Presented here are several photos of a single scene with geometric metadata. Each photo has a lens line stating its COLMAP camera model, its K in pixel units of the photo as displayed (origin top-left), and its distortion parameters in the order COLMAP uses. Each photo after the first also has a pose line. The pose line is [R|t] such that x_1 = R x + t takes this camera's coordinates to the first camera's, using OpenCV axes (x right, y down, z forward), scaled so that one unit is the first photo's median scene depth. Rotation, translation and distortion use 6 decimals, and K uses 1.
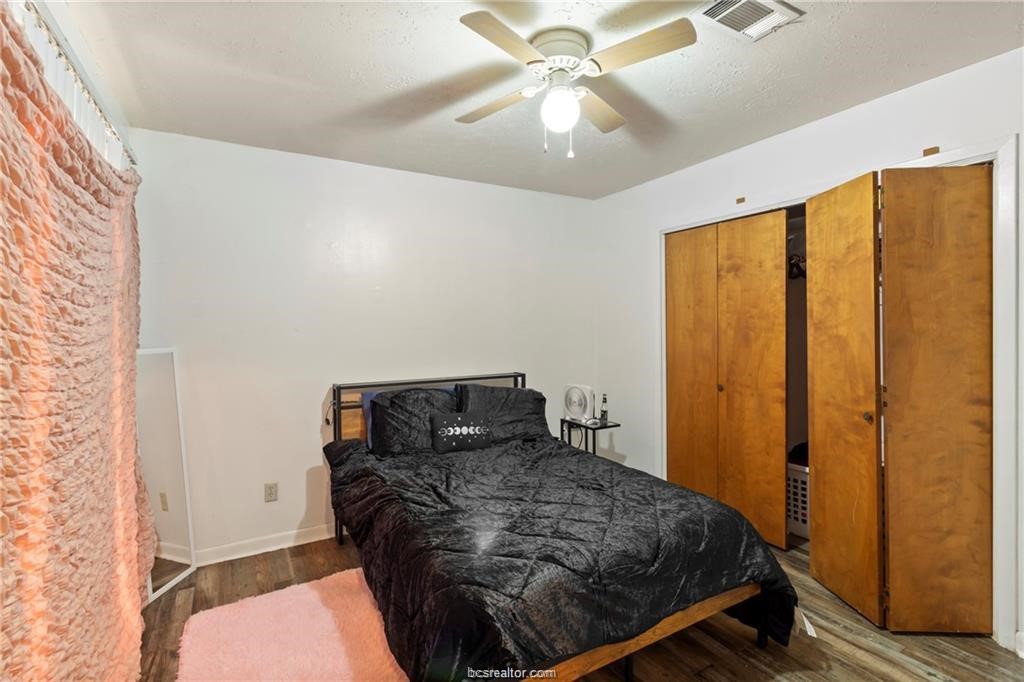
lens RADIAL K [[479.0, 0, 511.5], [0, 479.0, 331.8], [0, 0, 1]] dist [0.002114, 0.001004]
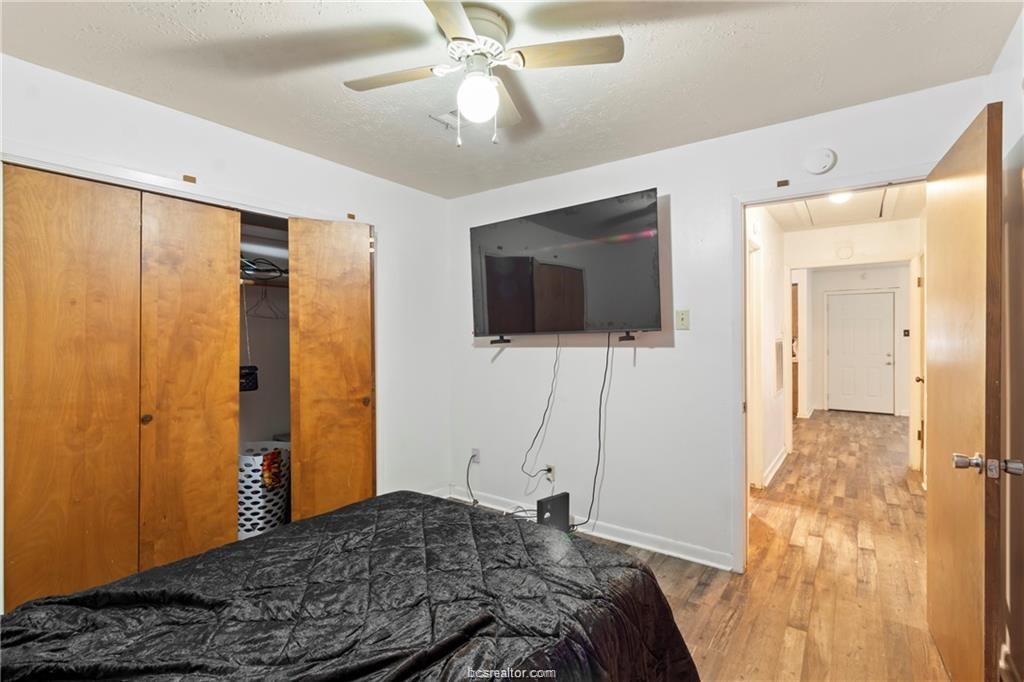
lens RADIAL K [[479.0, 0, 515.2], [0, 479.0, 337.5], [0, 0, 1]] dist [0.002114, 0.001004]
pose [[-0.411163, 0.003908, 0.911554, -0.511651], [0.013721, 0.999904, 0.001903, -0.000317], [-0.911459, 0.013290, -0.411177, 0.879986]]
